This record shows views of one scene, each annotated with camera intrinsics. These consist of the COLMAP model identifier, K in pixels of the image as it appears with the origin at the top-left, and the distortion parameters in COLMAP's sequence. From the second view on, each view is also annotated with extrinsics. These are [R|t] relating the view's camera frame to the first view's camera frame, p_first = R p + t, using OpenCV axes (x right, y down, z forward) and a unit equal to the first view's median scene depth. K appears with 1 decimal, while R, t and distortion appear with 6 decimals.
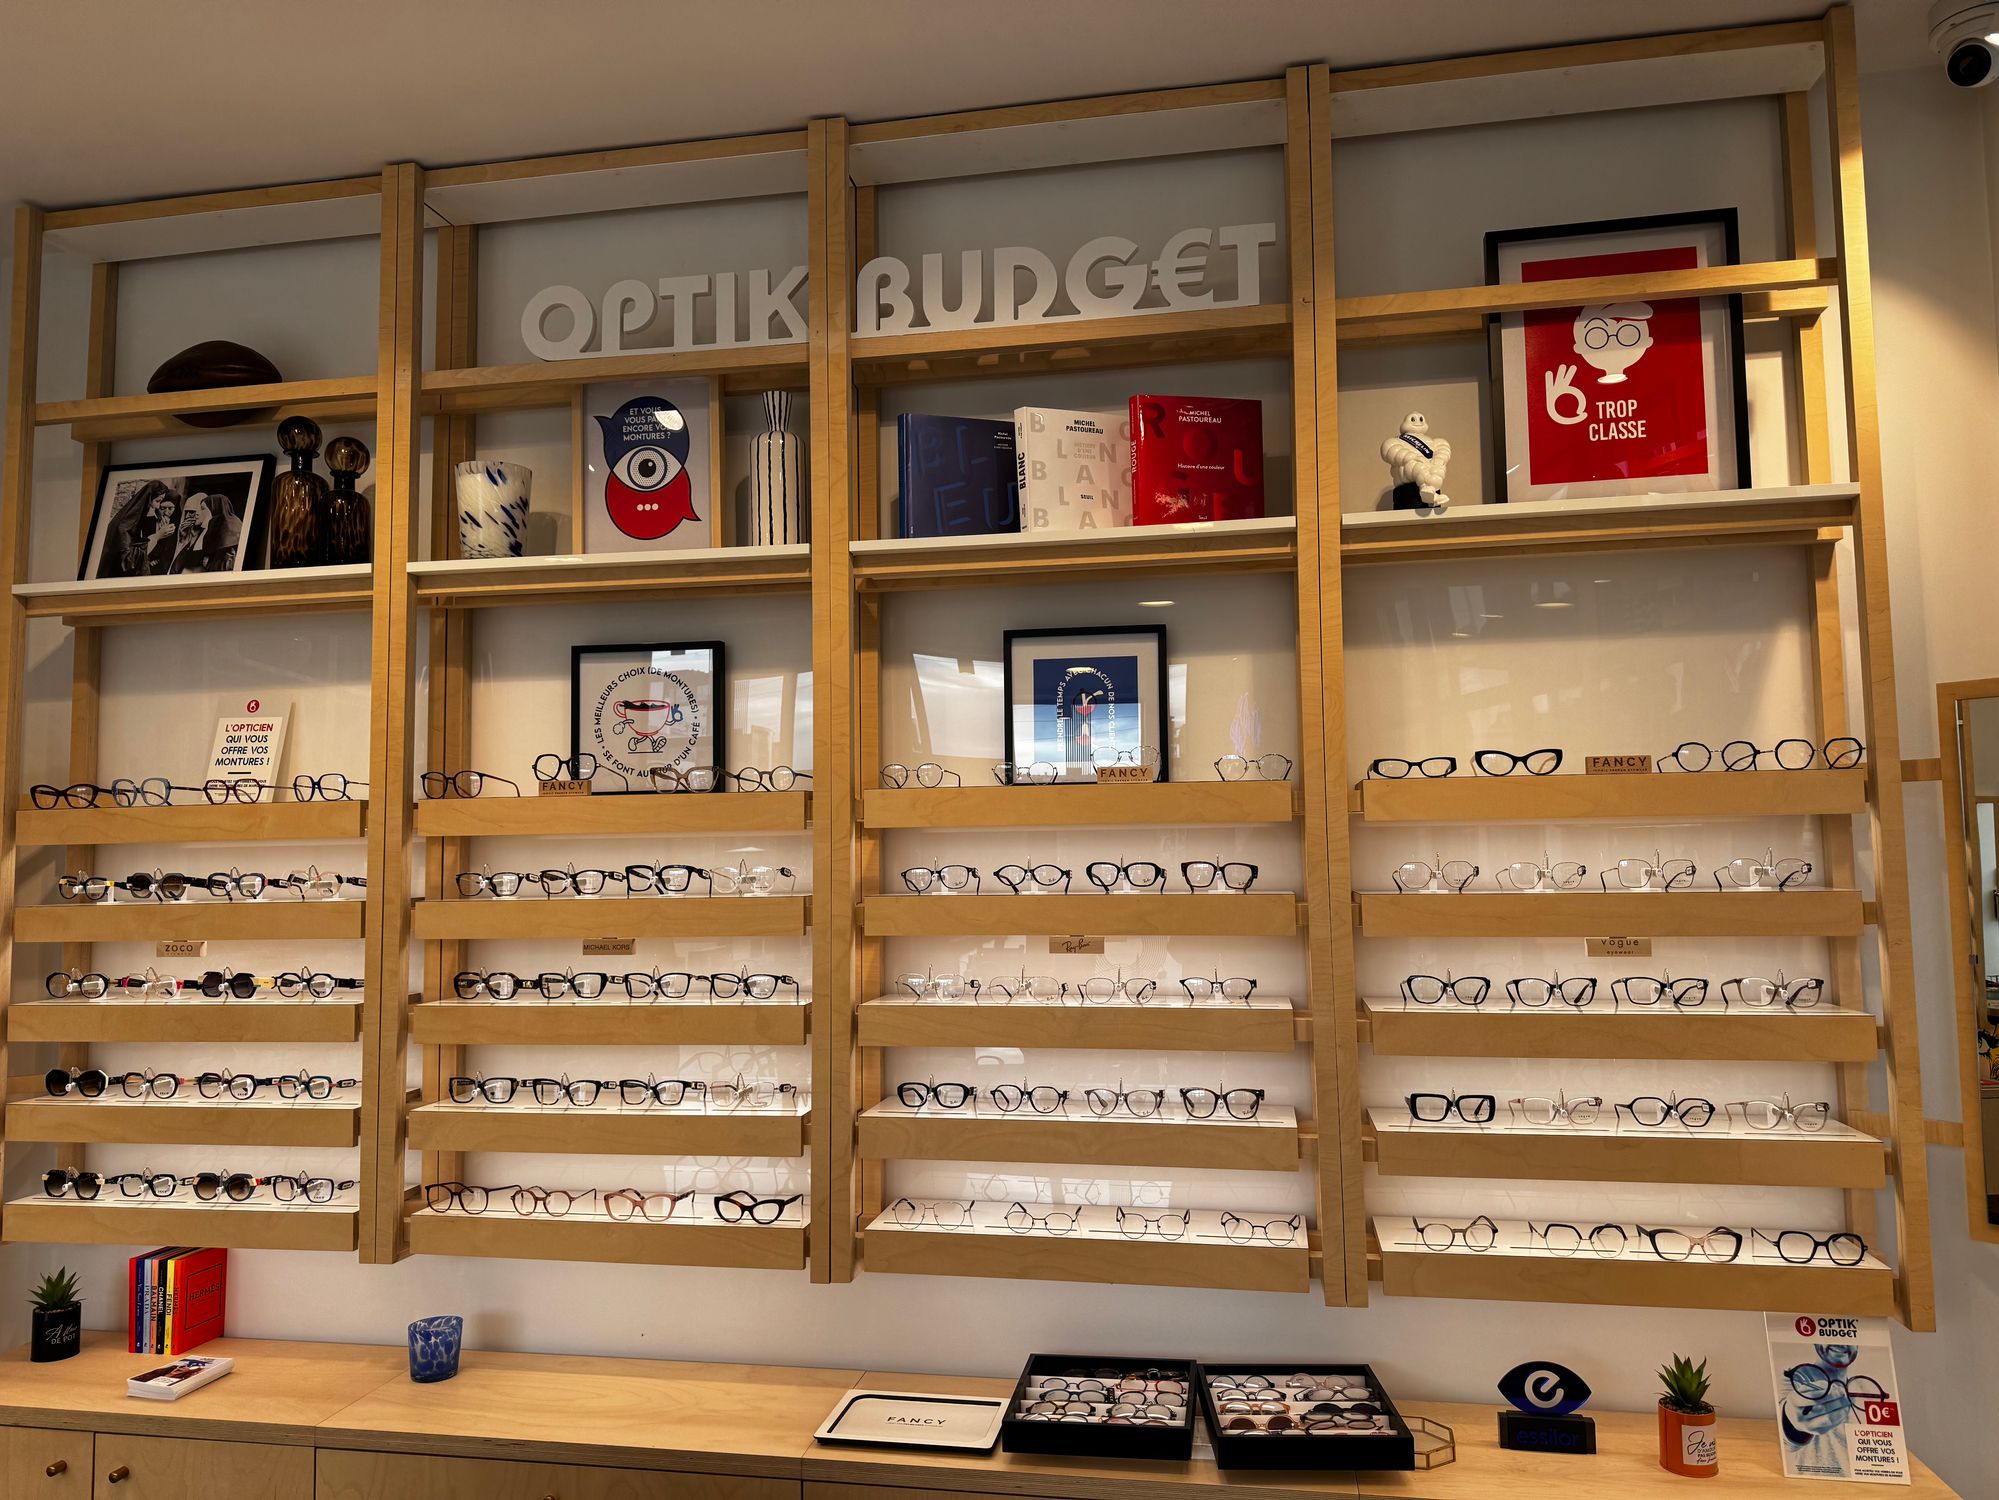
lens RADIAL K [[1480.9, 0, 1001.4], [0, 1480.9, 686.3], [0, 0, 1]] dist [0.094369, -0.174480]
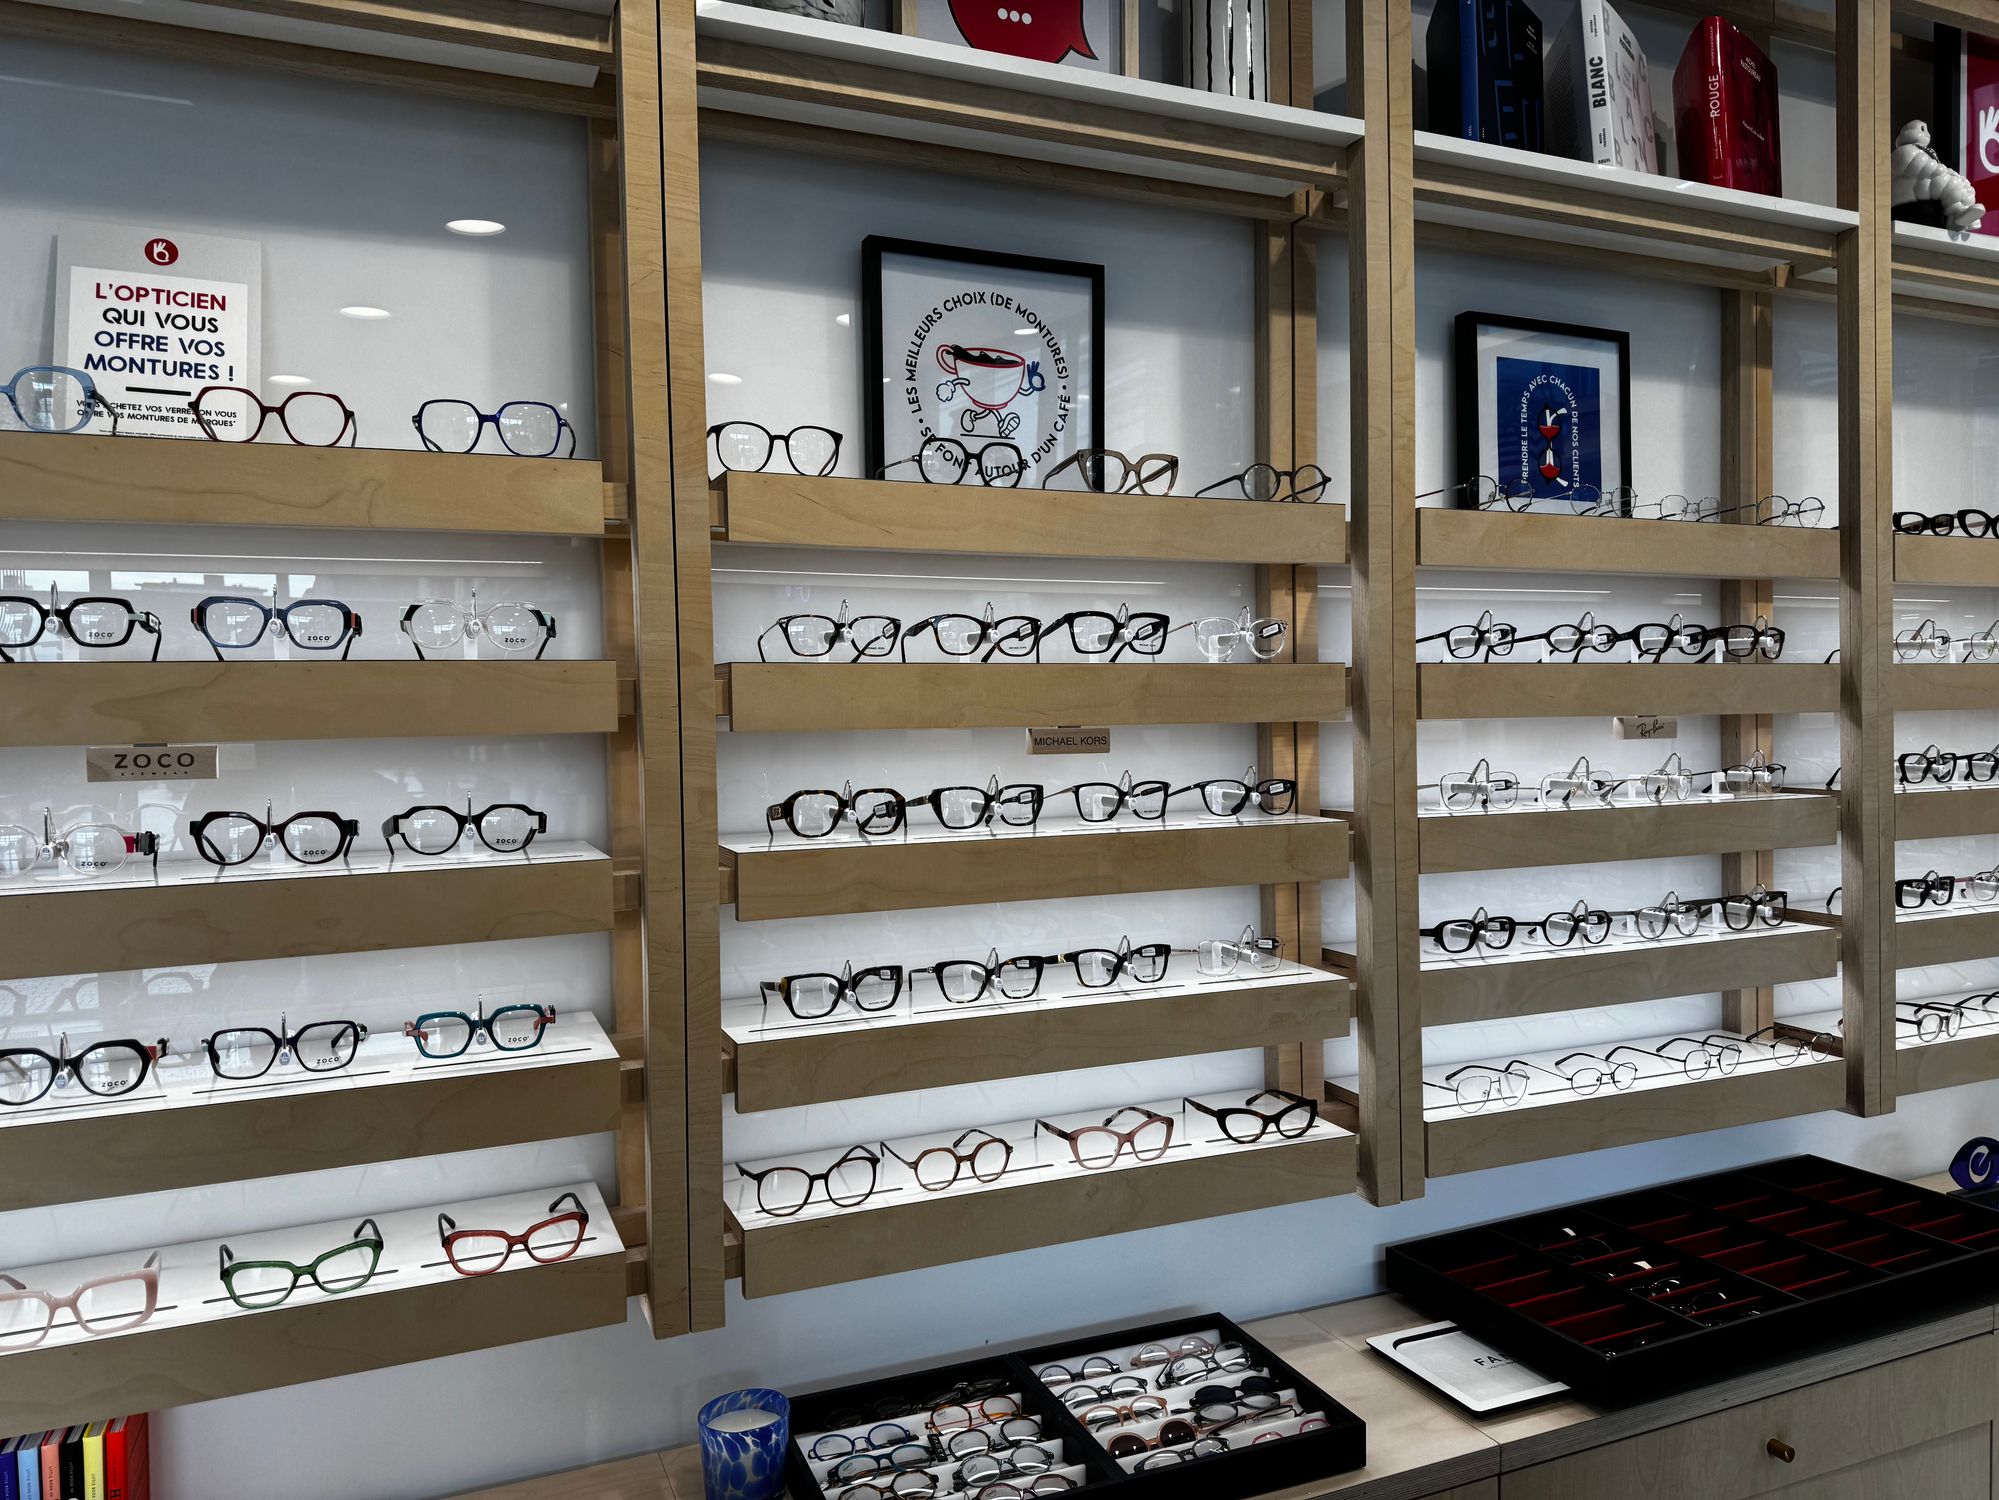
lens RADIAL K [[1447.8, 0, 1003.1], [0, 1447.8, 698.1], [0, 0, 1]] dist [0.087691, -0.120756]
pose [[0.823121, 0.001694, 0.567863, -0.573533], [-0.067004, 0.993300, 0.094160, 0.095280], [-0.563899, -0.115554, 0.817720, 0.492252]]
